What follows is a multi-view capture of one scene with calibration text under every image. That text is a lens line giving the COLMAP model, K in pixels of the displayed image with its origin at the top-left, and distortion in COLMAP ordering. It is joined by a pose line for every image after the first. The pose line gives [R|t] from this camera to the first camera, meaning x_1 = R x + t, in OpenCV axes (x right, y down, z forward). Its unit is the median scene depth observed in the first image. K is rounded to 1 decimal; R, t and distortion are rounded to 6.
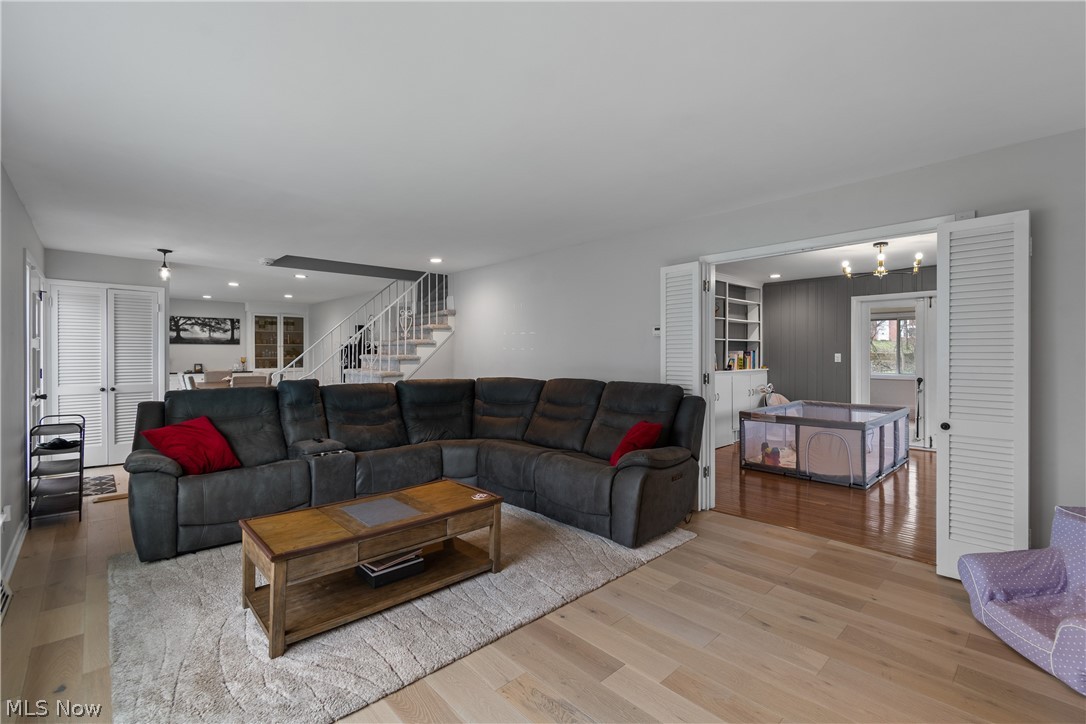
lens RADIAL K [[481.2, 0, 554.1], [0, 481.2, 351.2], [0, 0, 1]] dist [-0.000925, -0.000977]
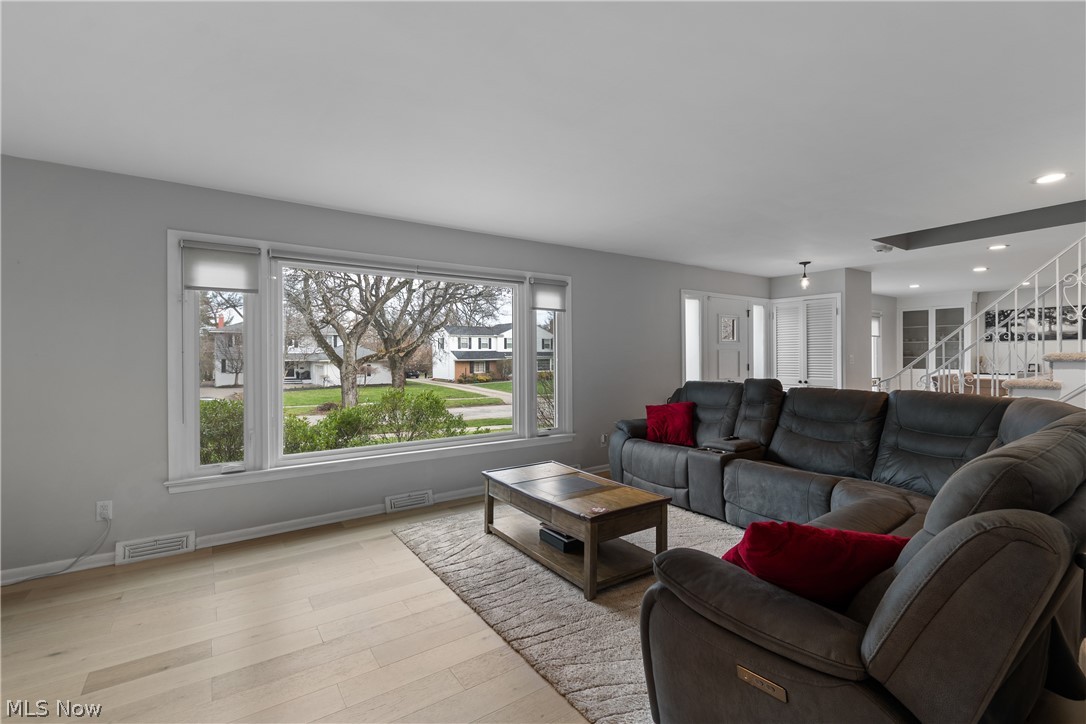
lens RADIAL K [[480.3, 0, 555.3], [0, 480.3, 358.4], [0, 0, 1]] dist [0.003326, -0.000067]
pose [[-0.139594, 0.005772, -0.990192, 0.430665], [0.011755, 0.999922, 0.004172, 0.006744], [0.990139, -0.011057, -0.139651, 0.602052]]
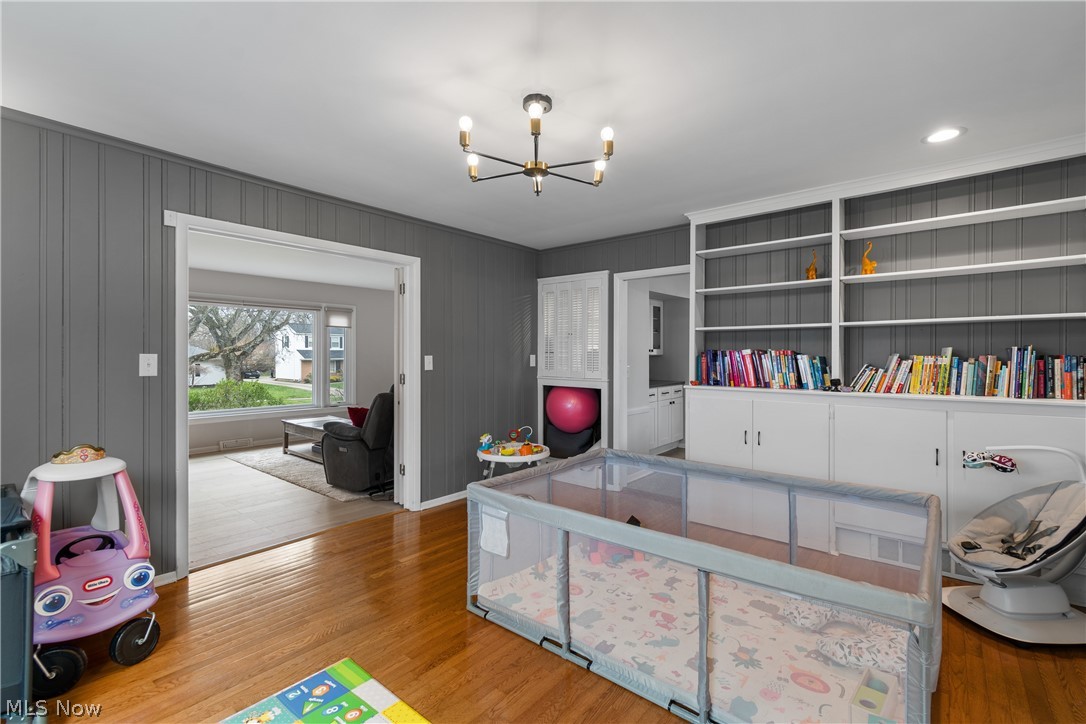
lens RADIAL K [[481.2, 0, 554.1], [0, 481.2, 351.2], [0, 0, 1]] dist [-0.000925, -0.000977]
pose [[0.129760, -0.008482, -0.991509, 1.102053], [0.007485, 0.999943, -0.007575, 0.006966], [0.991517, -0.006438, 0.129816, 0.944285]]
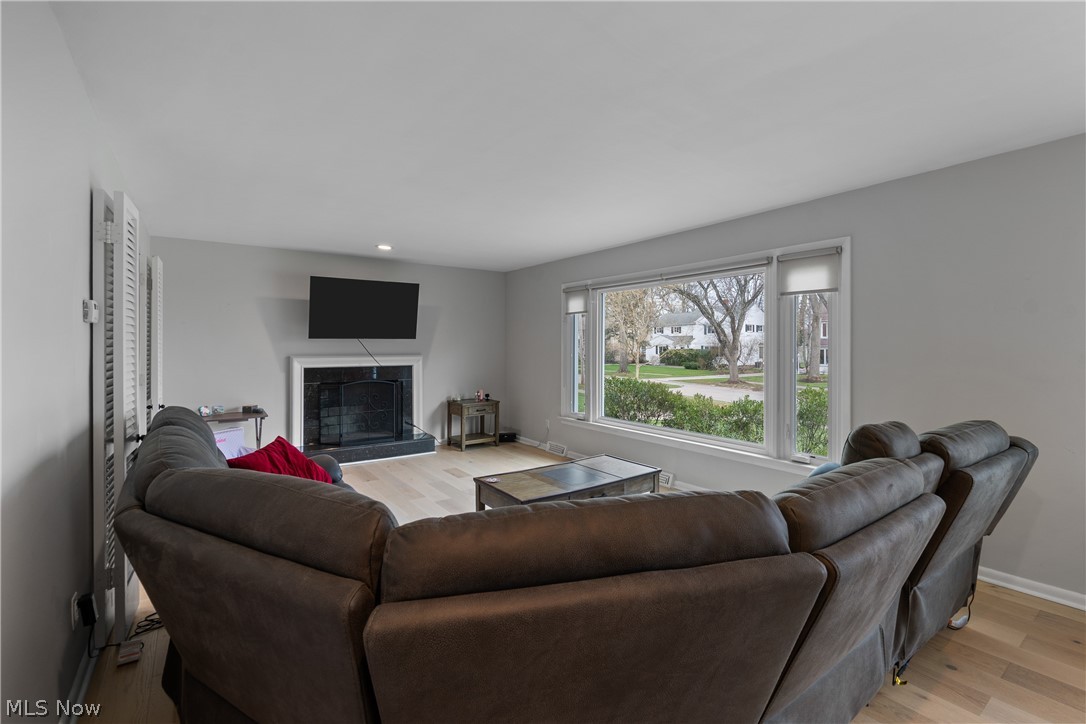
lens RADIAL K [[481.2, 0, 554.1], [0, 481.2, 351.2], [0, 0, 1]] dist [-0.000925, -0.000977]
pose [[-0.993578, -0.004255, 0.113073, -0.247288], [-0.004187, 0.999991, 0.000840, -0.000272], [-0.113076, 0.000361, -0.993586, 1.209206]]
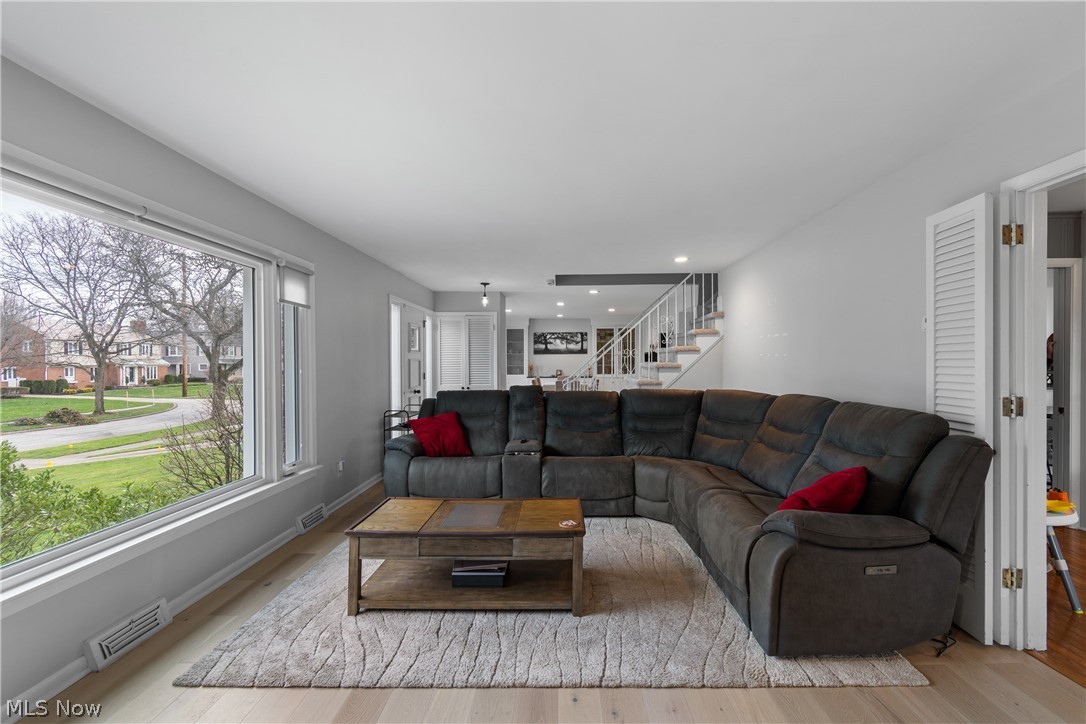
lens RADIAL K [[482.9, 0, 555.8], [0, 482.9, 358.4], [0, 0, 1]] dist [-0.000739, -0.000721]
pose [[0.717624, -0.008602, -0.696378, 0.259095], [0.009384, 0.999952, -0.002682, -0.000172], [0.696368, -0.004610, 0.717670, 0.198706]]
